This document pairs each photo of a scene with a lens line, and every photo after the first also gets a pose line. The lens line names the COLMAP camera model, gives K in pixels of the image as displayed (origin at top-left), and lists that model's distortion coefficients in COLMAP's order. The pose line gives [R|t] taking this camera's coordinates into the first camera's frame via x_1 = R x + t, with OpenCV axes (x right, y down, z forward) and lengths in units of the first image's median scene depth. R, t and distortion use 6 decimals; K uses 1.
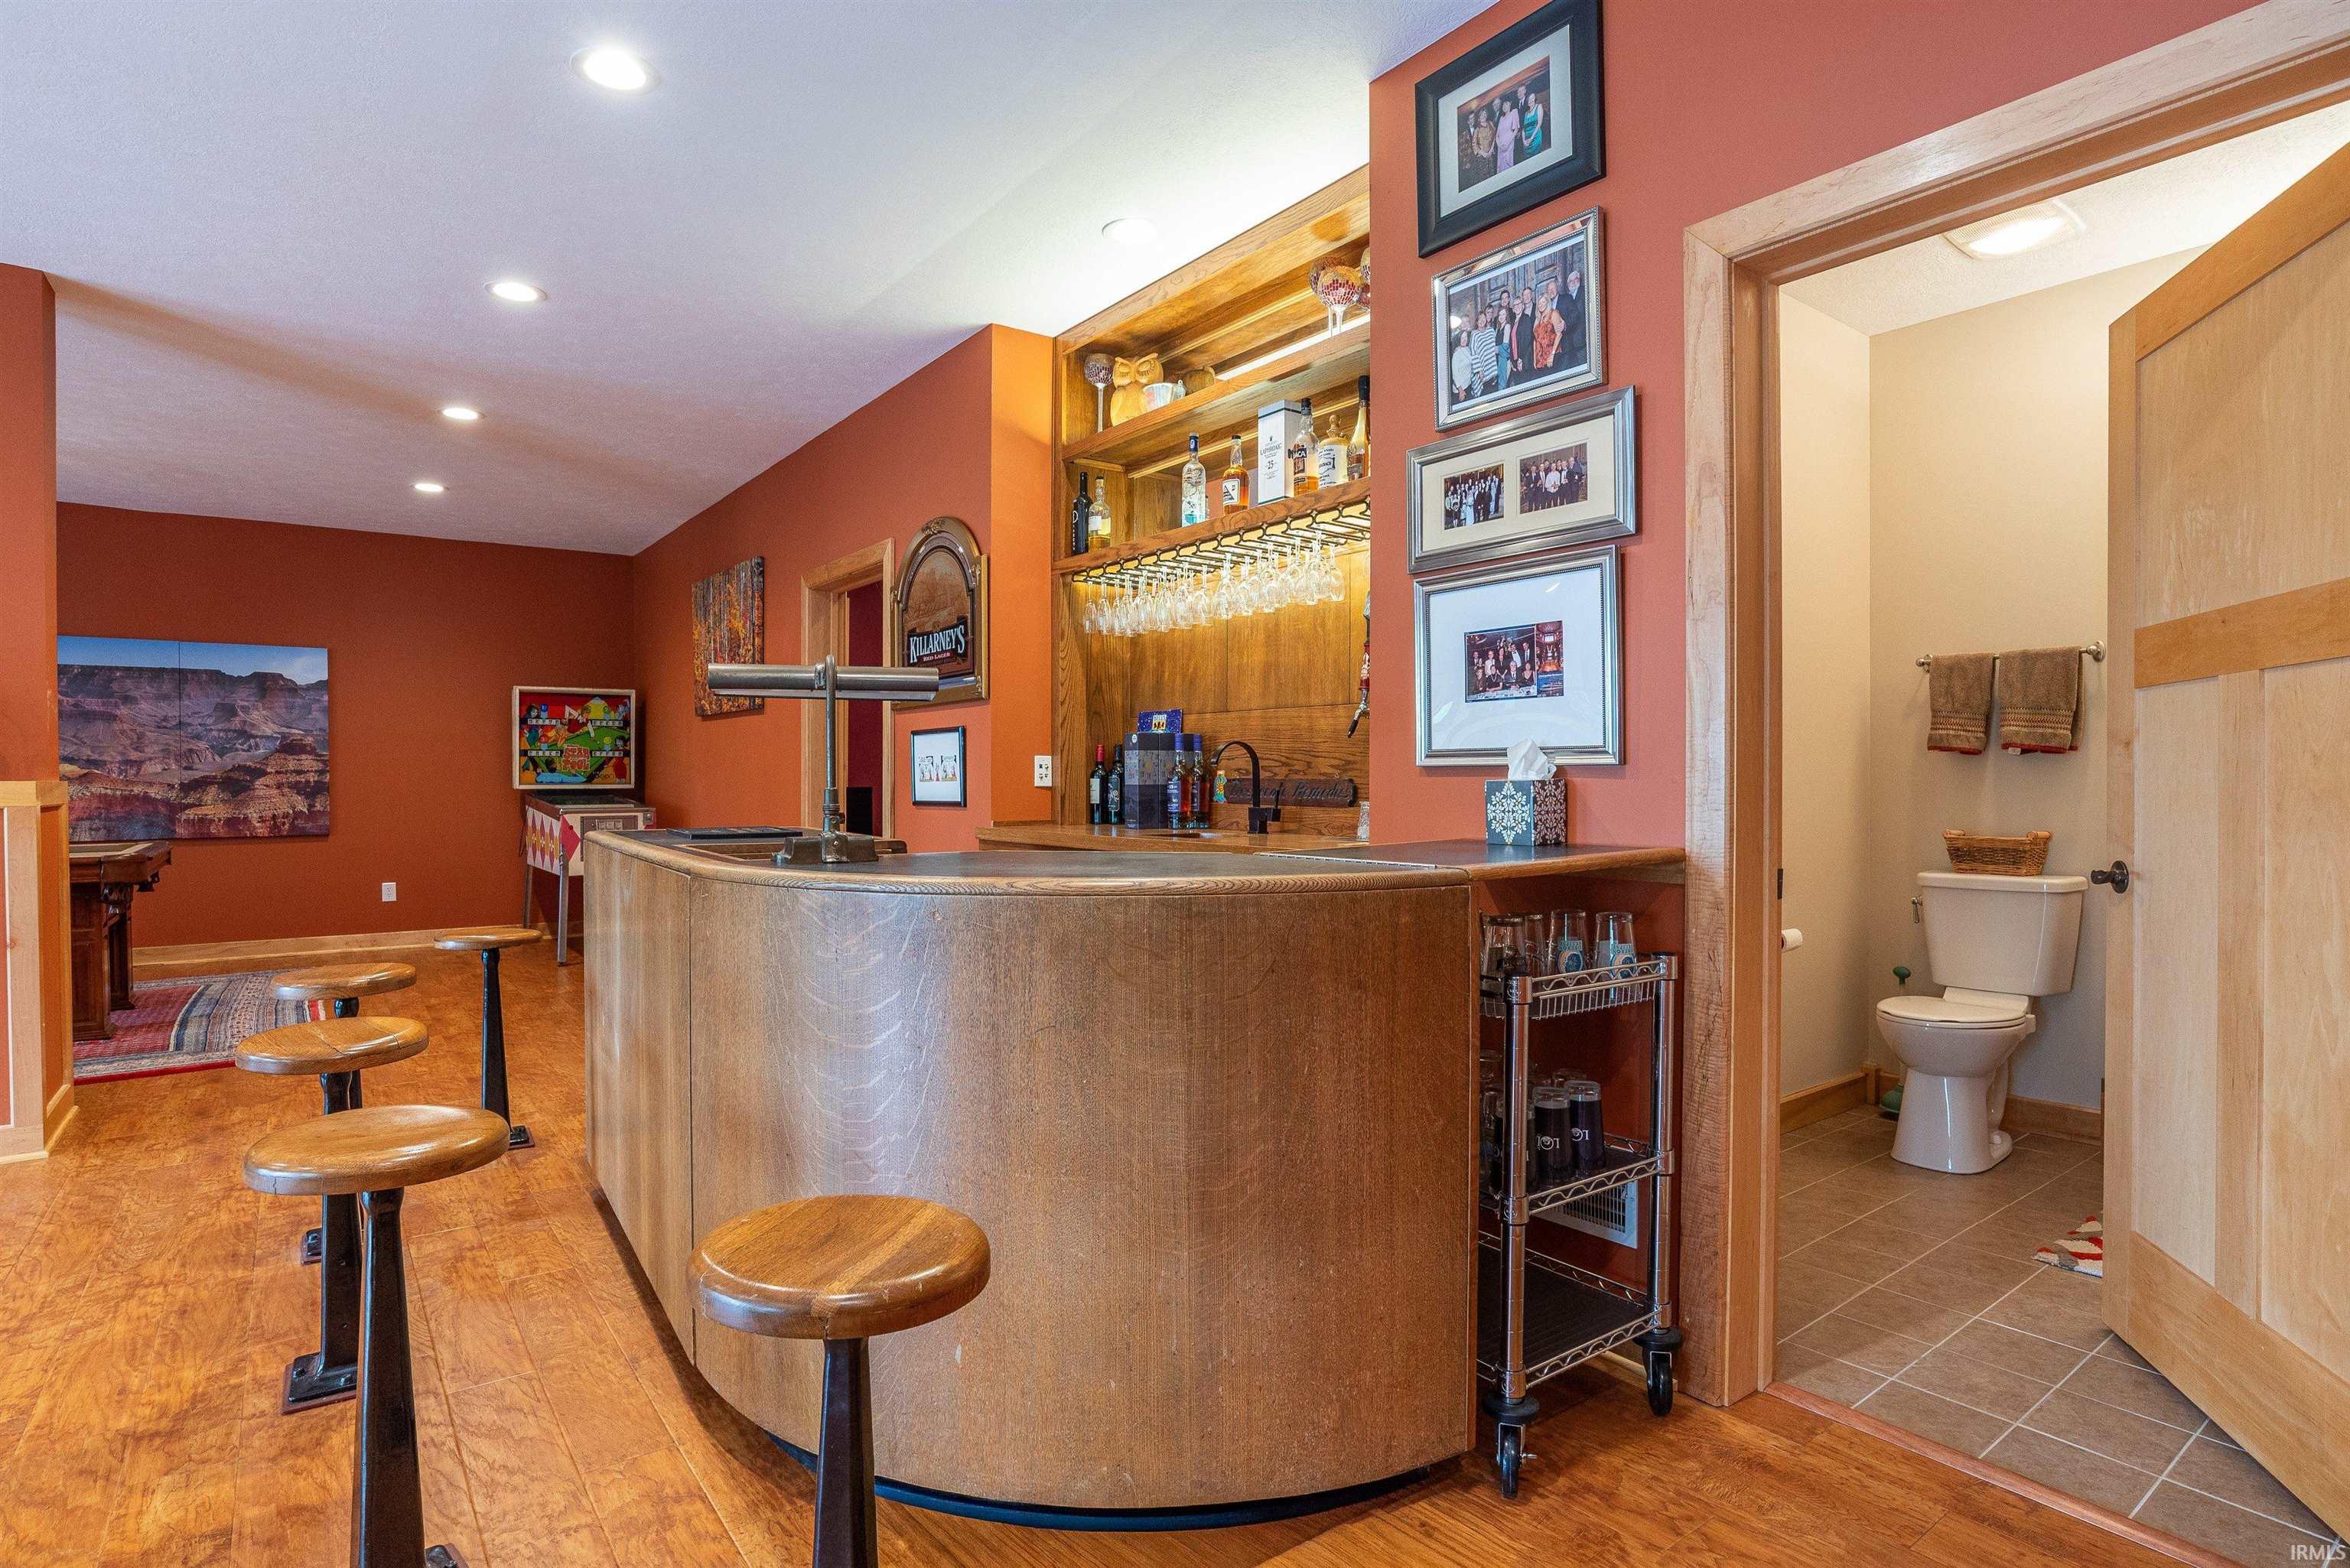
lens RADIAL K [[1220.6, 0, 1178.5], [0, 1220.6, 781.2], [0, 0, 1]] dist [-0.007331, 0.000833]
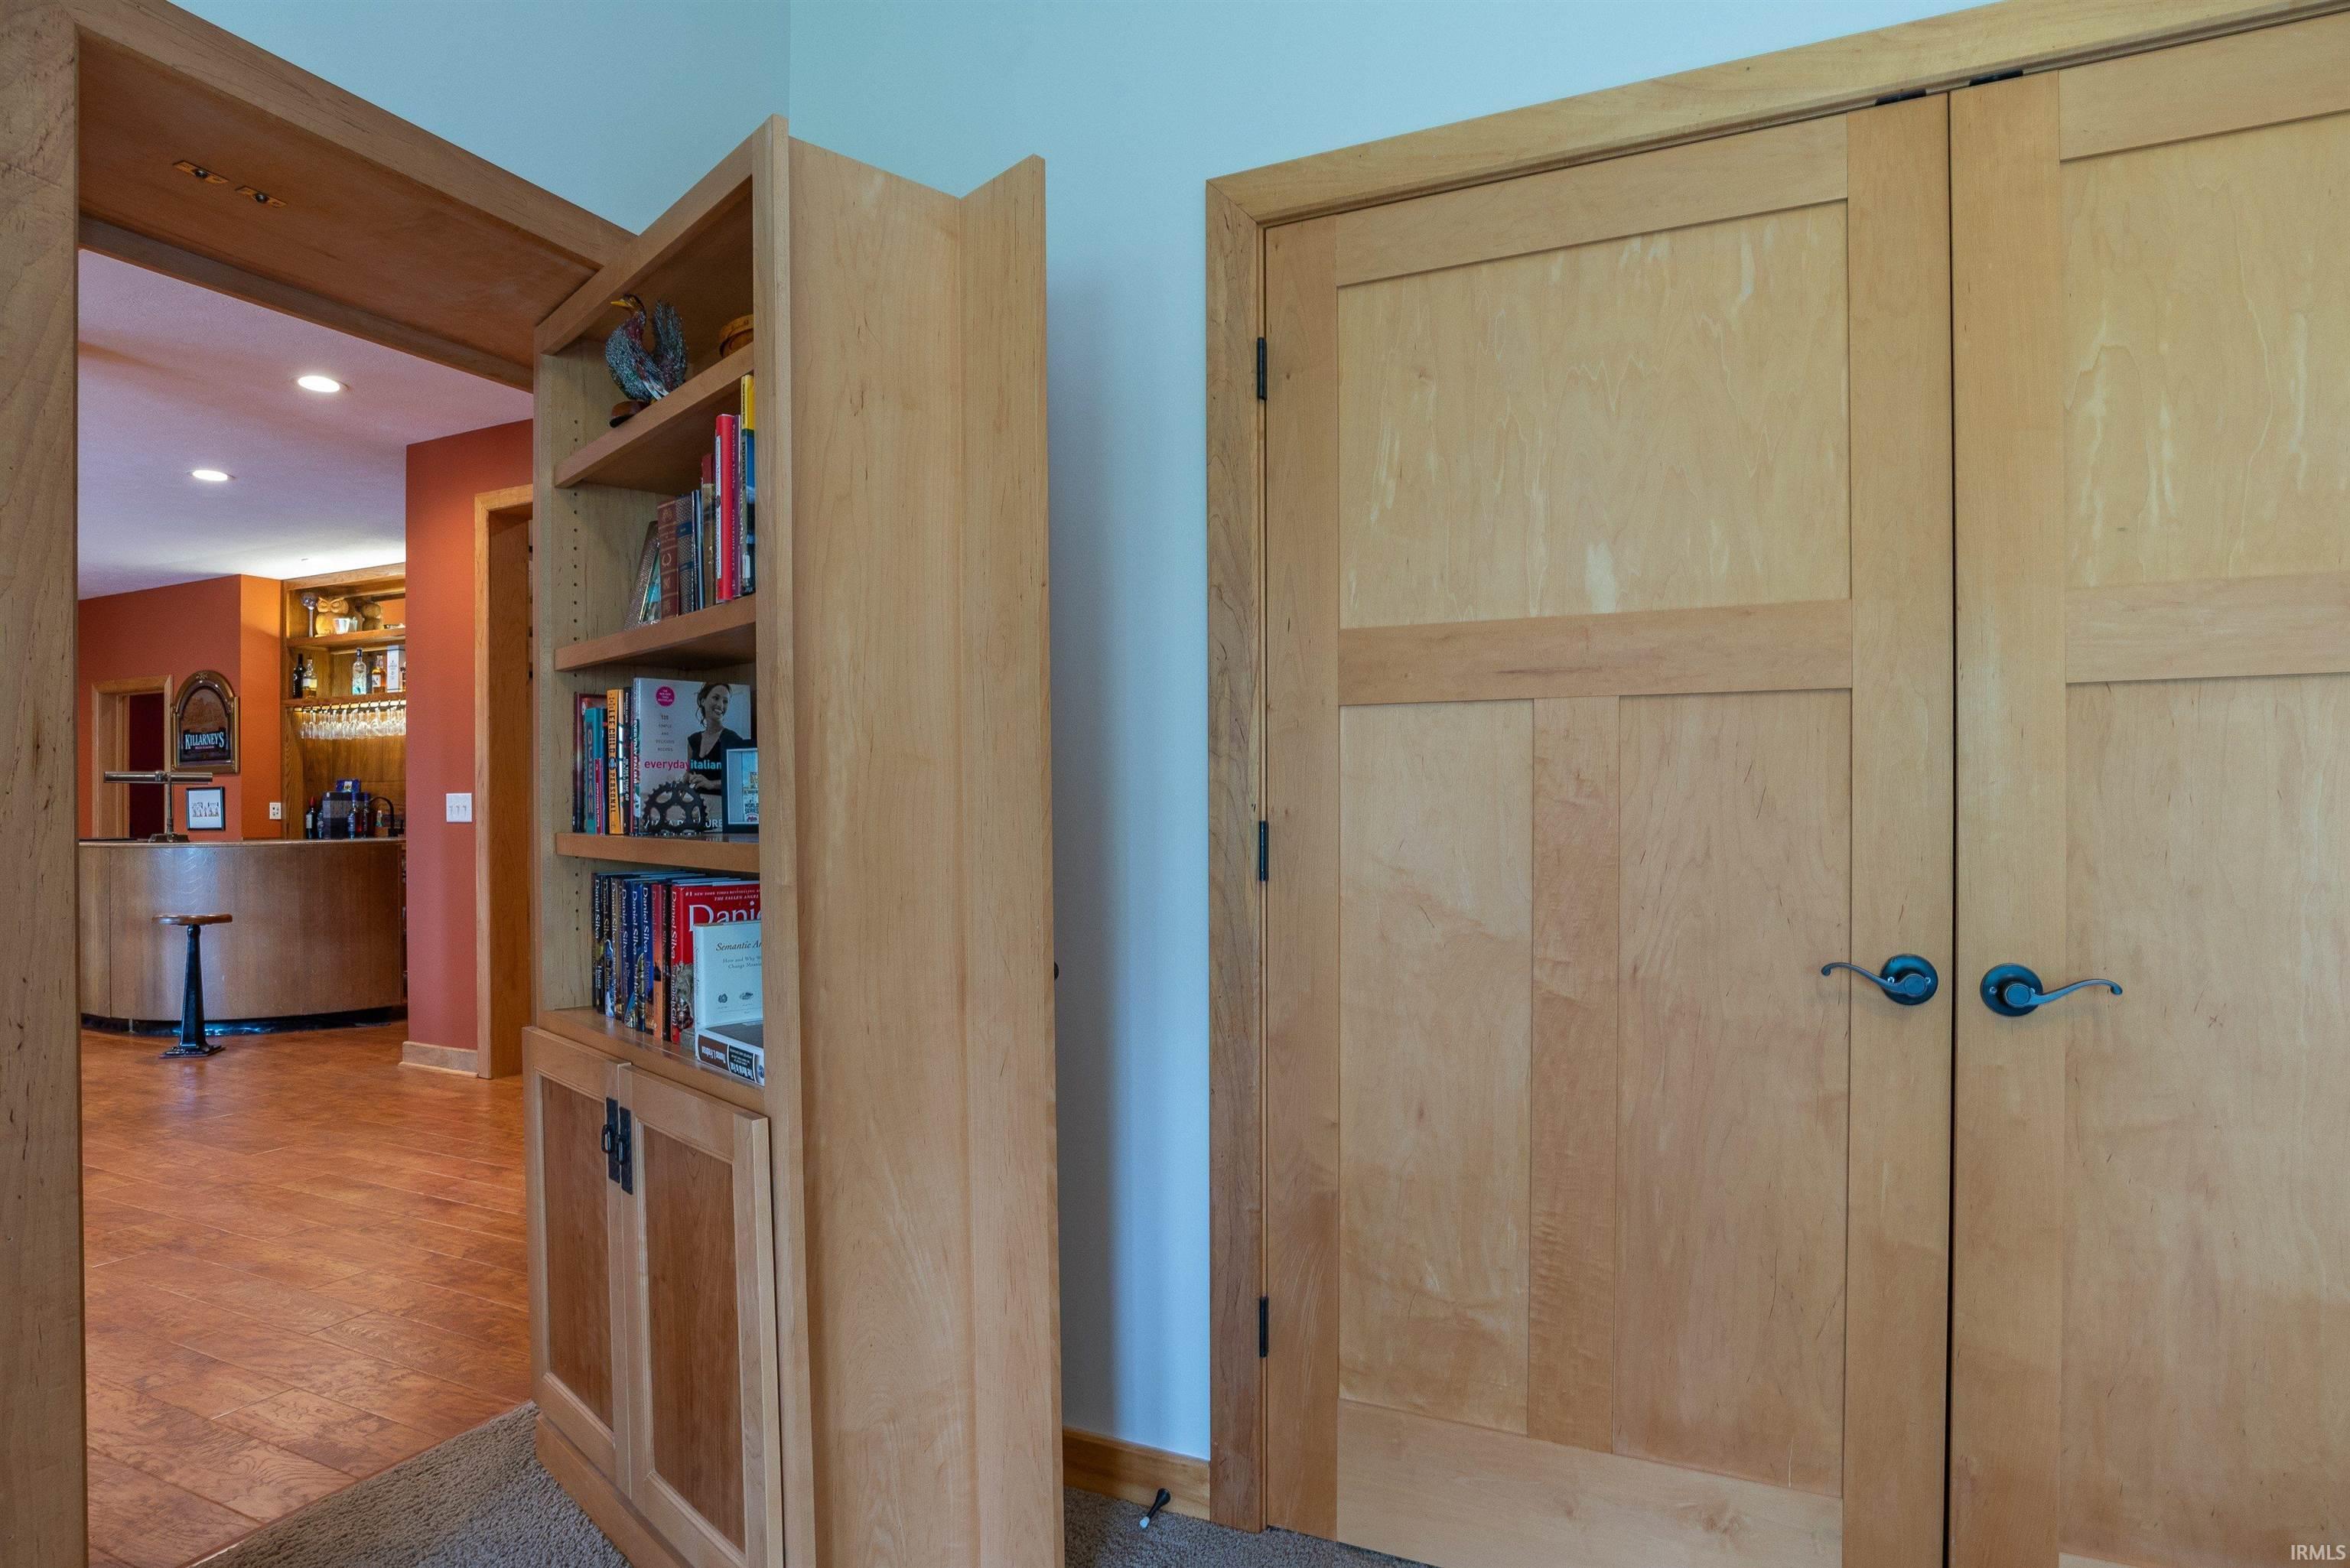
lens RADIAL K [[1220.6, 0, 1160.3], [0, 1220.6, 819.6], [0, 0, 1]] dist [-0.007331, 0.000833]
pose [[0.886083, -0.006785, 0.463477, 0.230780], [0.005973, 0.999977, 0.003220, 0.007114], [-0.463489, -0.000085, 0.886103, -1.307229]]
